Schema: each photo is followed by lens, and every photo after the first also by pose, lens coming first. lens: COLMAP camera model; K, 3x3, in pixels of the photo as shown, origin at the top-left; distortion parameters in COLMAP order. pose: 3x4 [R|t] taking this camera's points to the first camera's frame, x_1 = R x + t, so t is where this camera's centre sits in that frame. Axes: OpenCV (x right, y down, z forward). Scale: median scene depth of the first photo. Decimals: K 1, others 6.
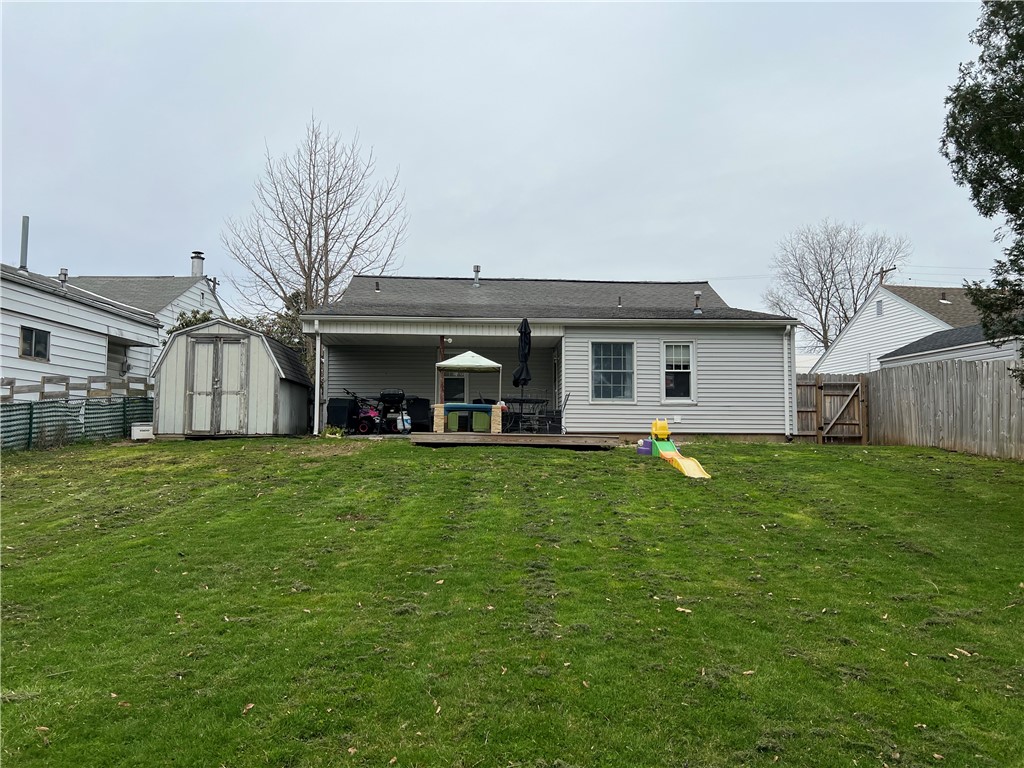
lens RADIAL K [[766.0, 0, 521.7], [0, 766.0, 389.3], [0, 0, 1]] dist [0.065982, -0.072235]
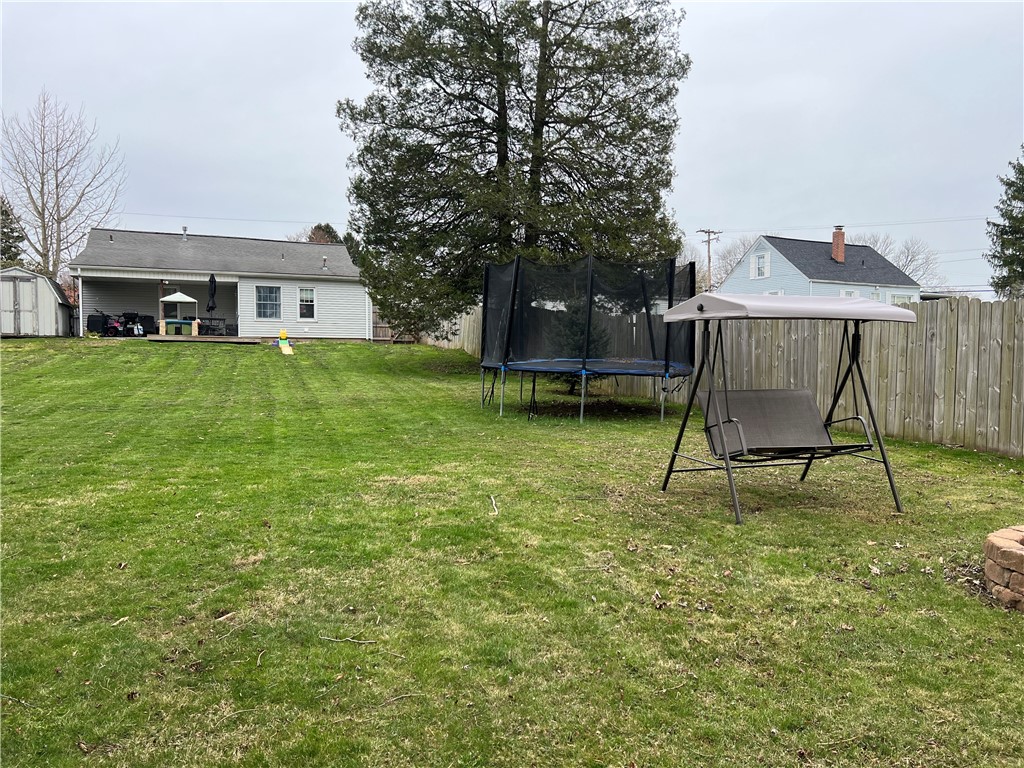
lens RADIAL K [[766.0, 0, 513.2], [0, 766.0, 387.4], [0, 0, 1]] dist [0.065982, -0.072235]
pose [[0.946756, -0.014394, 0.321630, 0.079517], [-0.020469, 0.994288, 0.104749, -0.027554], [-0.321300, -0.105755, 0.941054, -0.907808]]
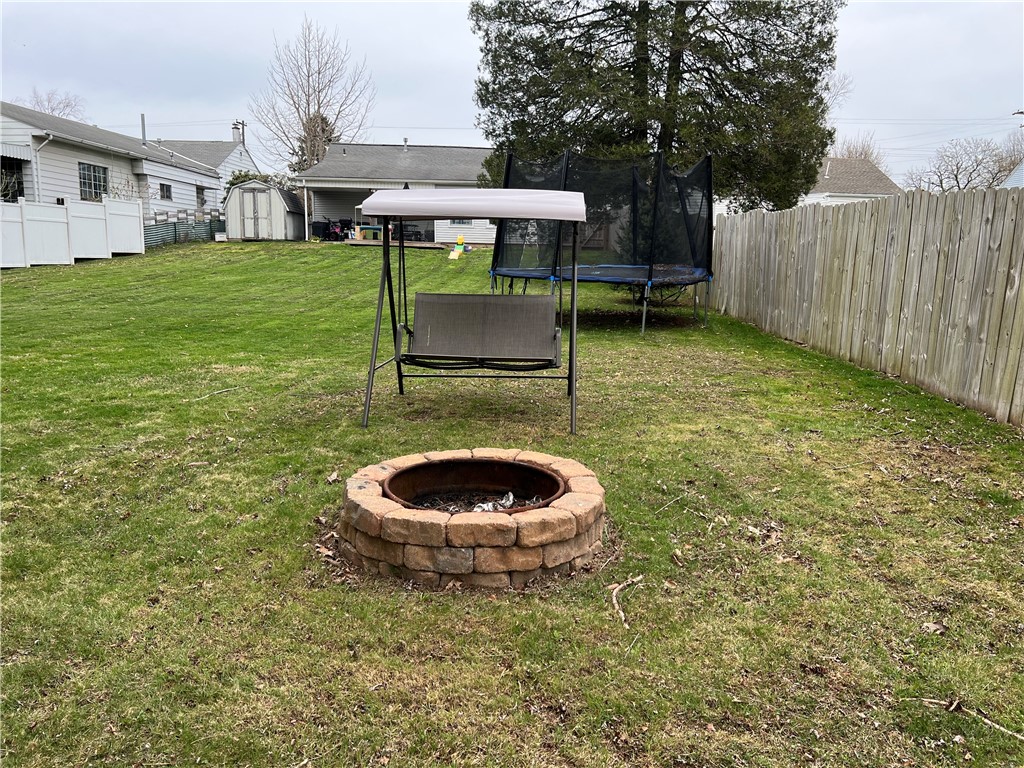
lens RADIAL K [[766.0, 0, 512.5], [0, 766.0, 380.3], [0, 0, 1]] dist [0.065982, -0.072235]
pose [[0.998651, 0.020377, -0.047755, 0.350527], [-0.009399, 0.975522, 0.219703, -0.029493], [0.051063, -0.218958, 0.974397, -0.946232]]
